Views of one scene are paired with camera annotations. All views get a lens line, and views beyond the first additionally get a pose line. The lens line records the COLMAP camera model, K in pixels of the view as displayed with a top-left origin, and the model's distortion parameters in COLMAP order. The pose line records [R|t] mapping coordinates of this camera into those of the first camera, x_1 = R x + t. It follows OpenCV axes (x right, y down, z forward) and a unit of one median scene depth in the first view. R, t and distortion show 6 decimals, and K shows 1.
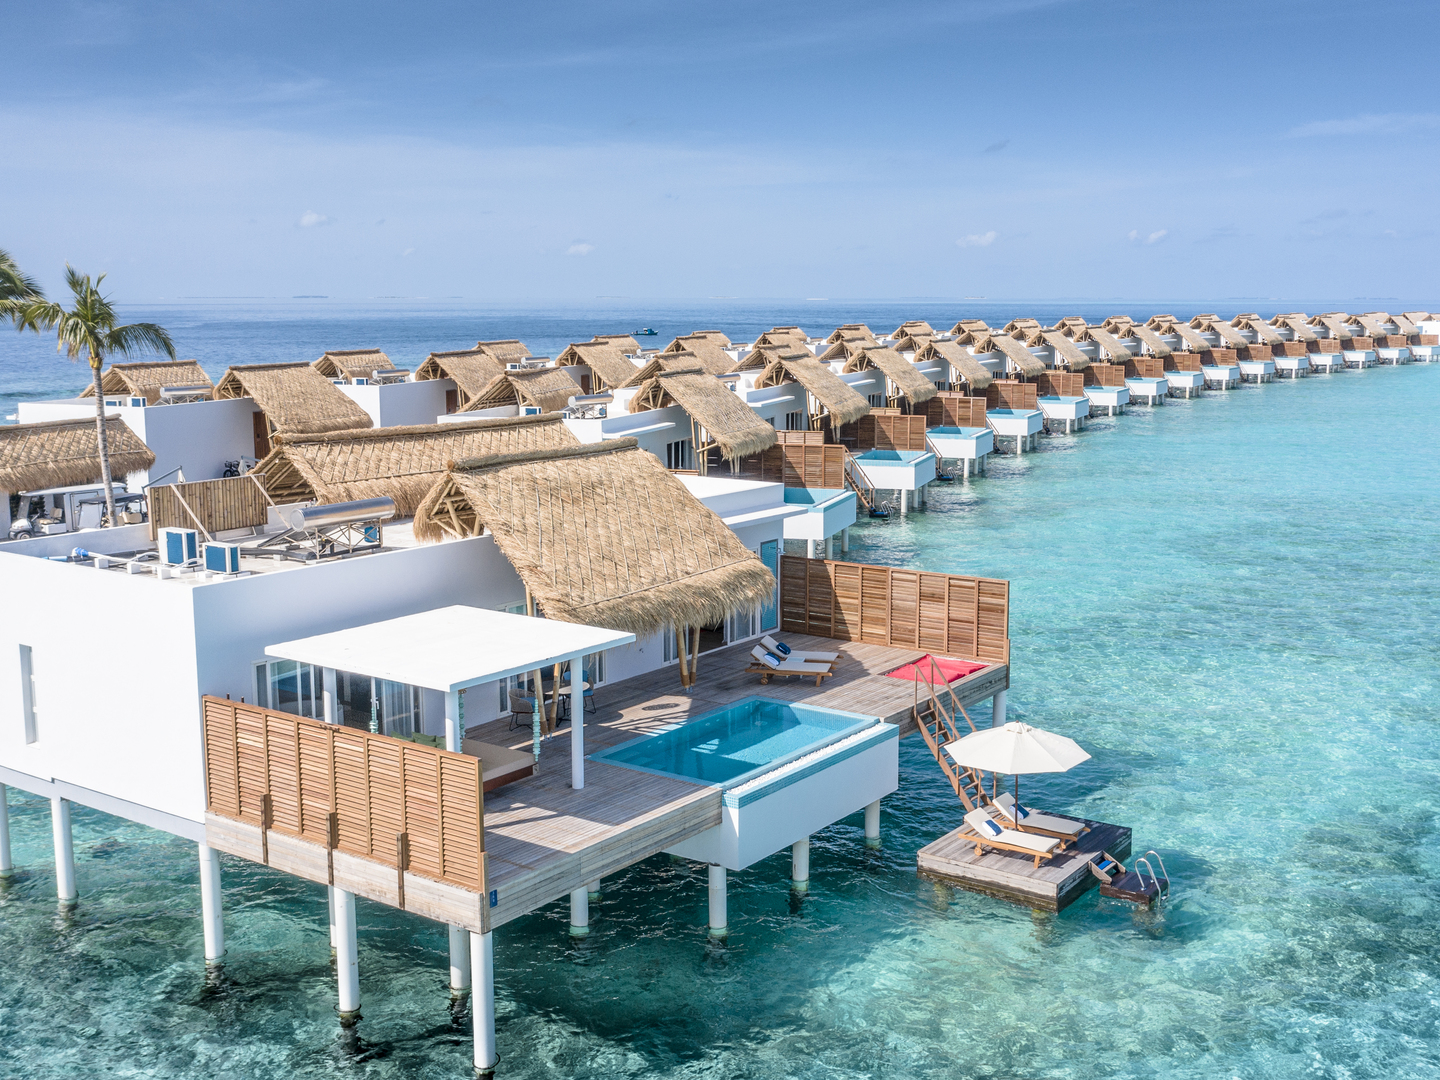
lens RADIAL K [[1407.9, 0, 720.0], [0, 1407.9, 540.0], [0, 0, 1]] dist [-0.009099, 0.006768]
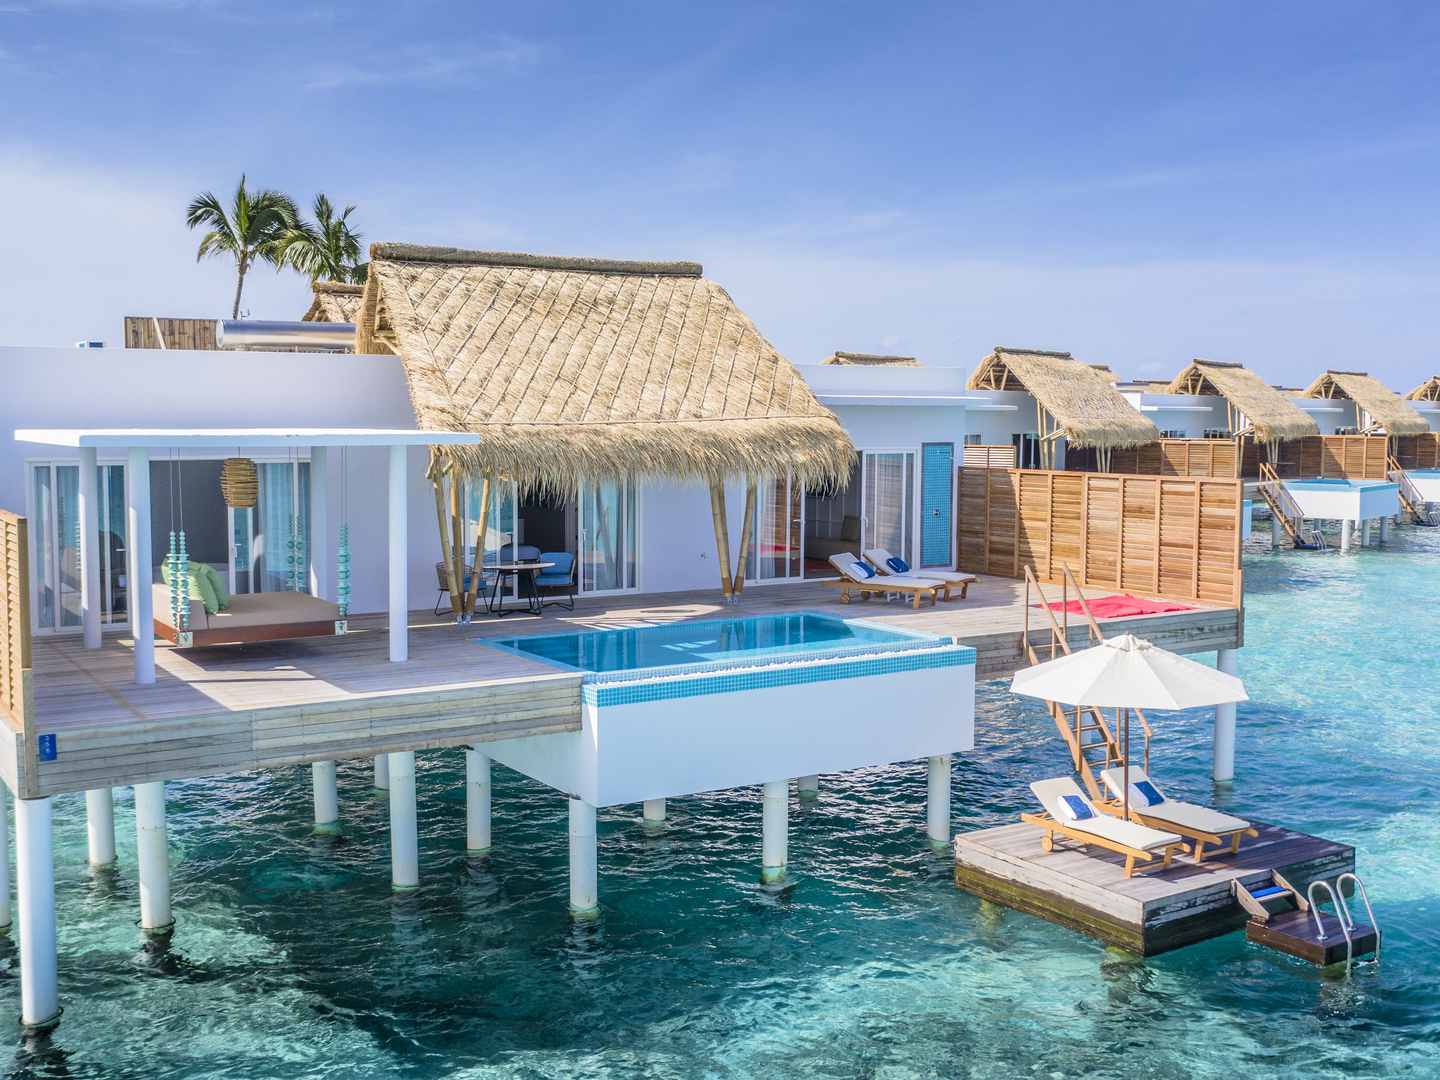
lens RADIAL K [[1407.9, 0, 720.0], [0, 1407.9, 540.0], [0, 0, 1]] dist [-0.009099, 0.006768]
pose [[0.935579, 0.041193, -0.350705, 0.250397], [-0.062492, 0.996811, -0.049627, 0.125896], [0.347542, 0.068346, 0.935170, 0.364802]]
